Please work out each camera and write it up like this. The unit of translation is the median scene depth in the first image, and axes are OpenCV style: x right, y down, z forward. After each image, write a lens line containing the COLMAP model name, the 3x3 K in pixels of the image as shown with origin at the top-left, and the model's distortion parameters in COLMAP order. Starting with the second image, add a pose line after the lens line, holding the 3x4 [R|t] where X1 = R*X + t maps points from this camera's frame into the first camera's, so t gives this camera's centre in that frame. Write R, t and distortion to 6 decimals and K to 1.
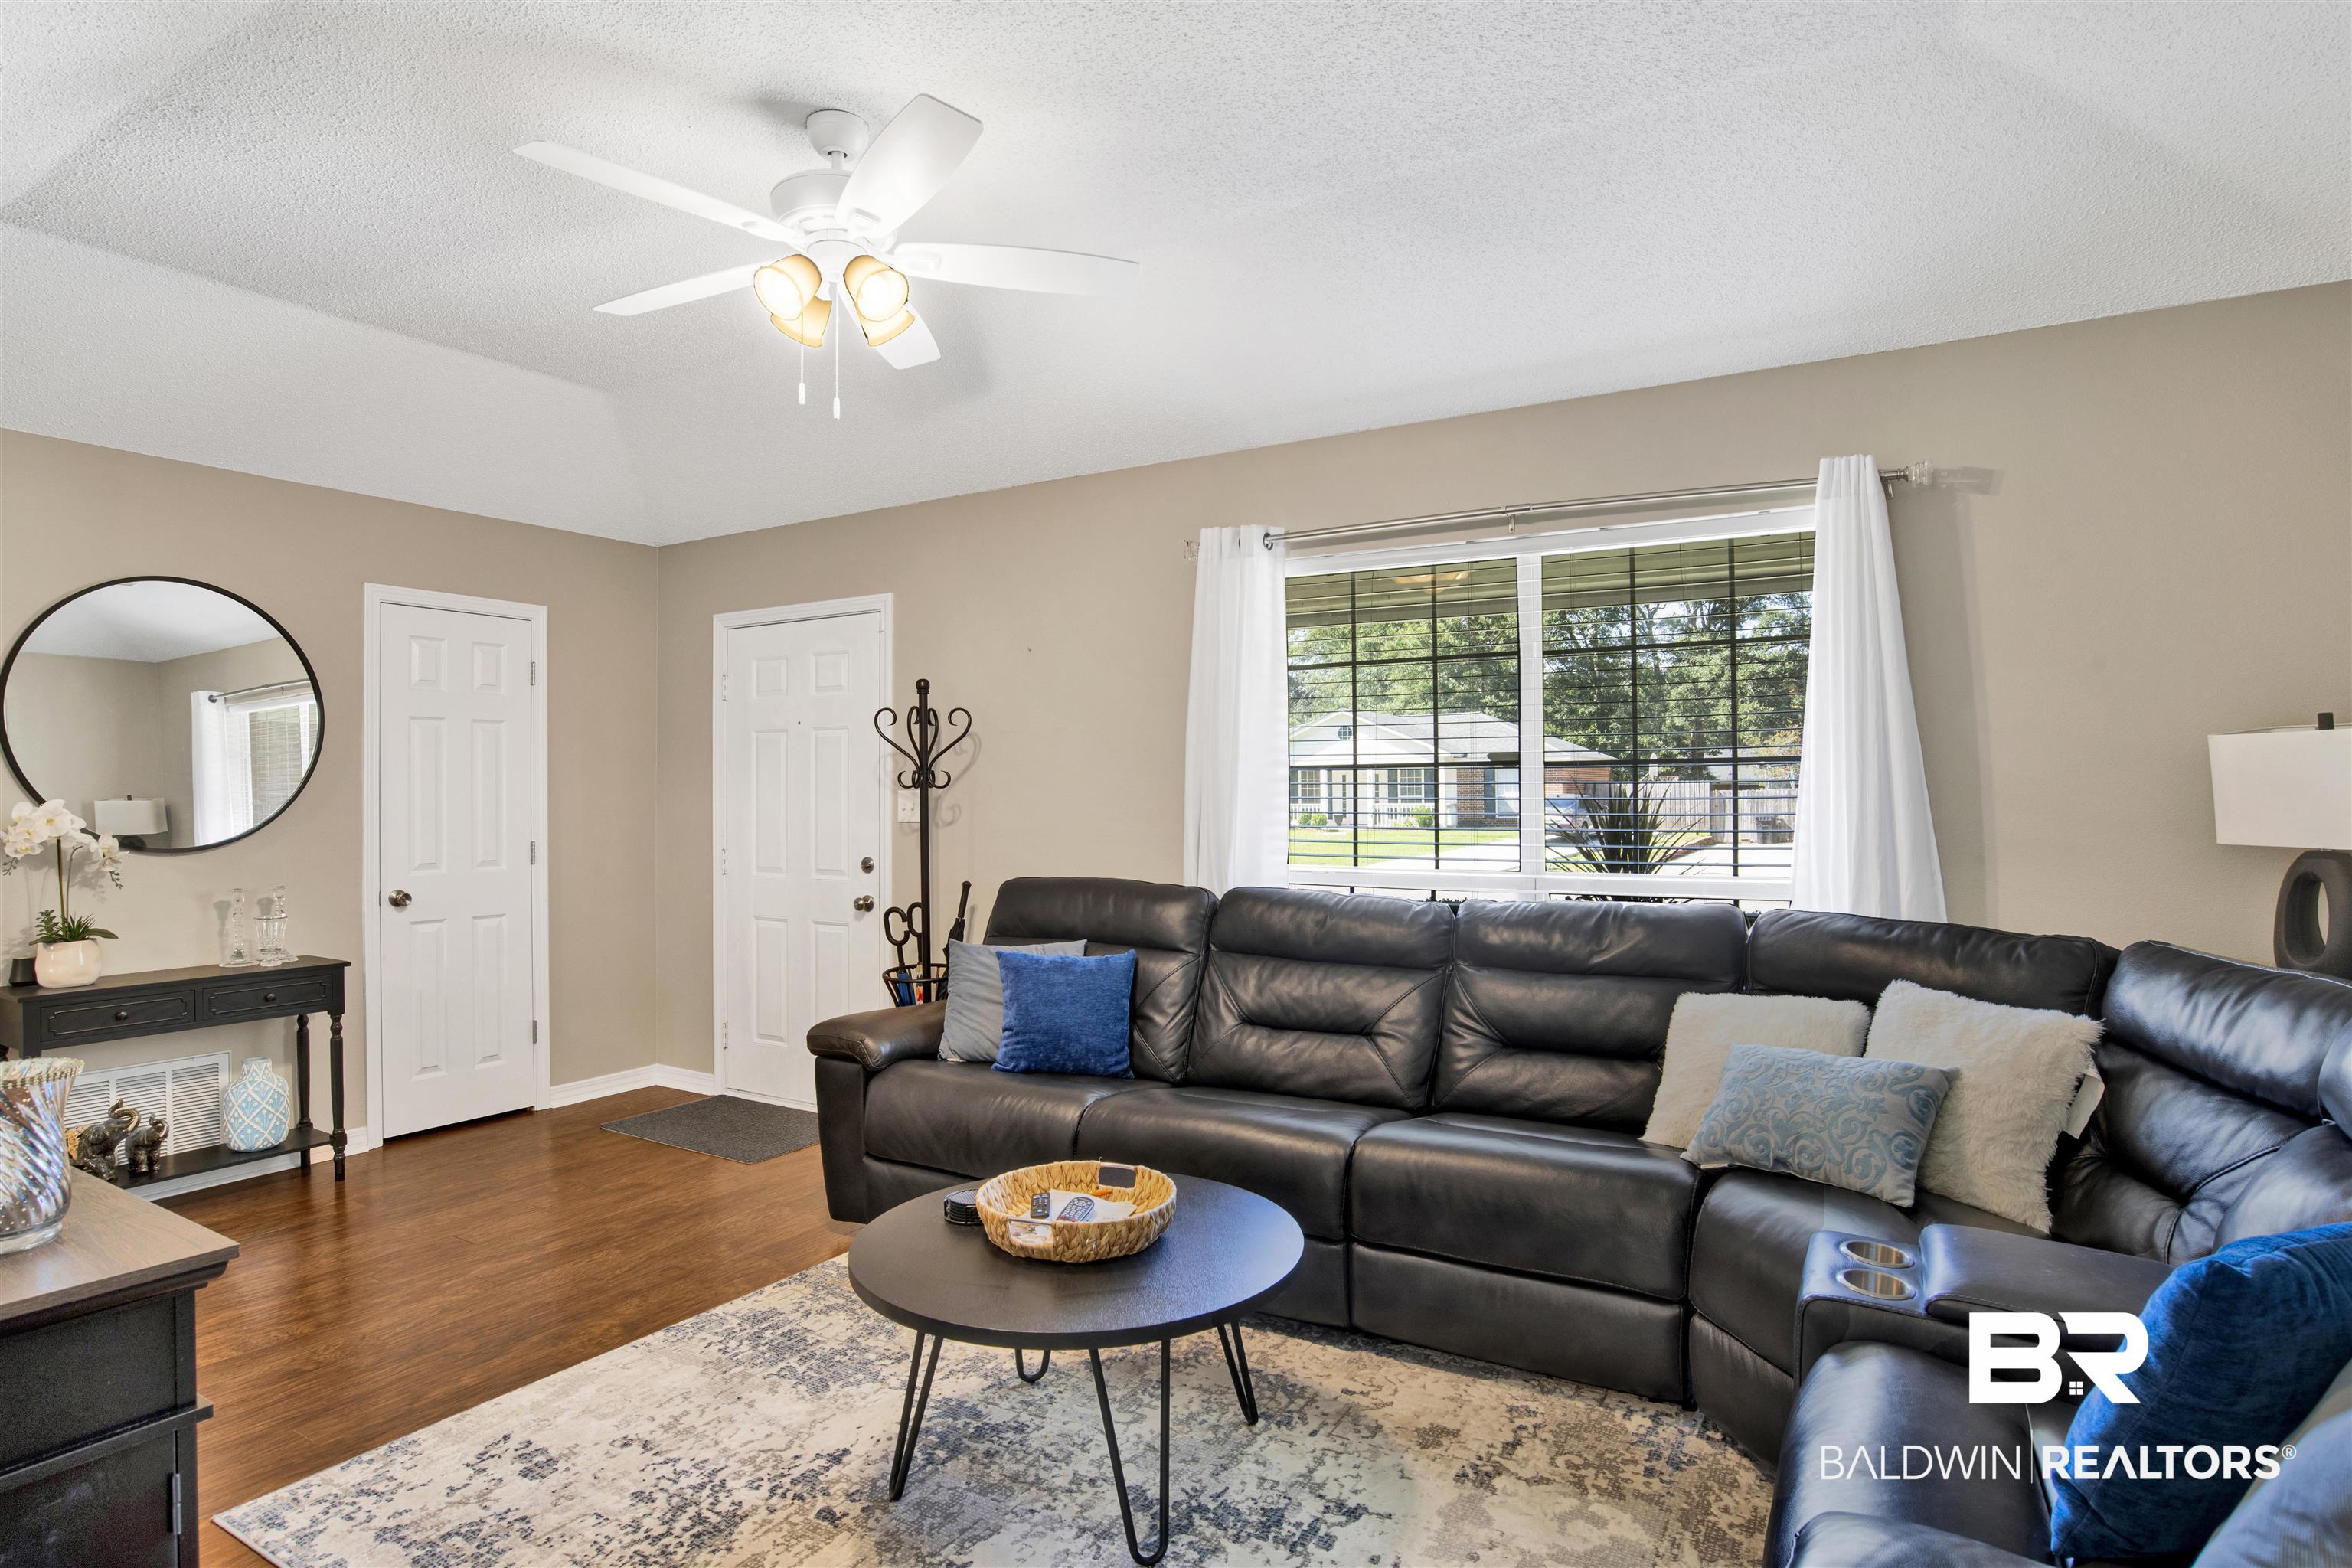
lens RADIAL K [[1235.5, 0, 1169.8], [0, 1235.5, 774.1], [0, 0, 1]] dist [-0.076126, 0.030320]
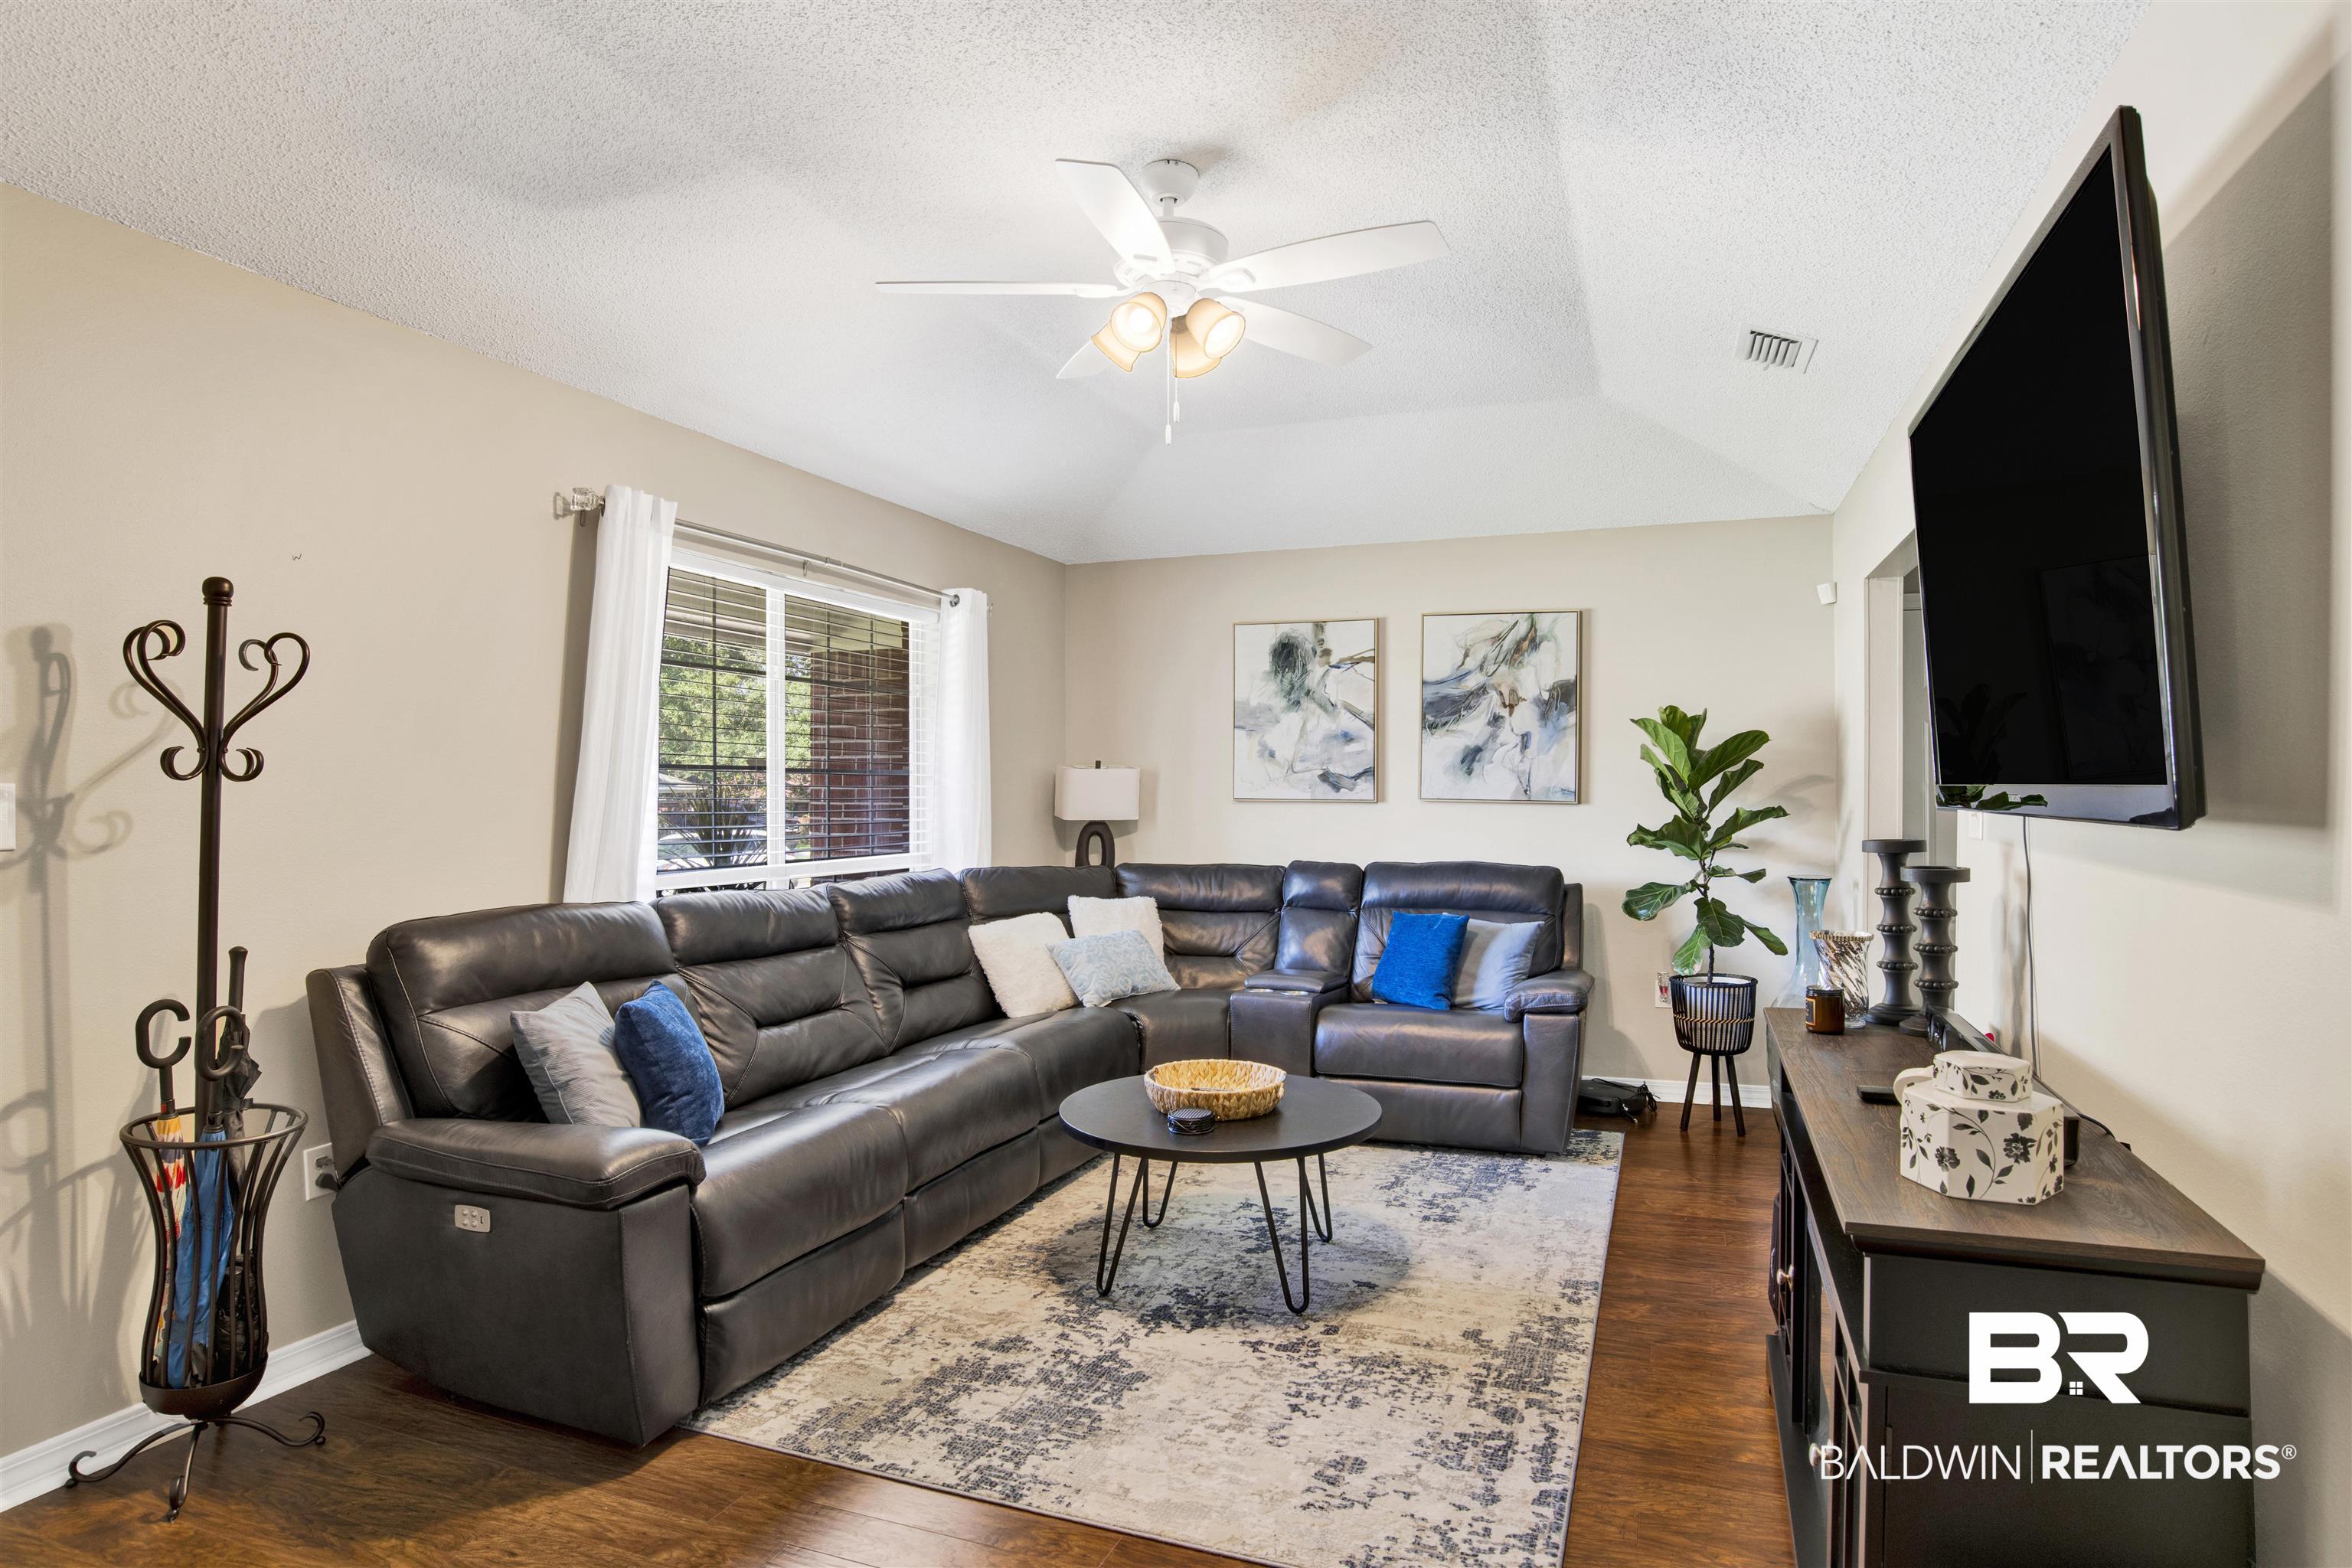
lens RADIAL K [[1283.5, 0, 1161.4], [0, 1283.5, 781.9], [0, 0, 1]] dist [-0.068883, 0.000617]
pose [[-0.154049, 0.019833, 0.987864, -1.210106], [-0.005273, 0.999768, -0.020895, 0.031490], [-0.988049, -0.008428, -0.153908, 1.032475]]
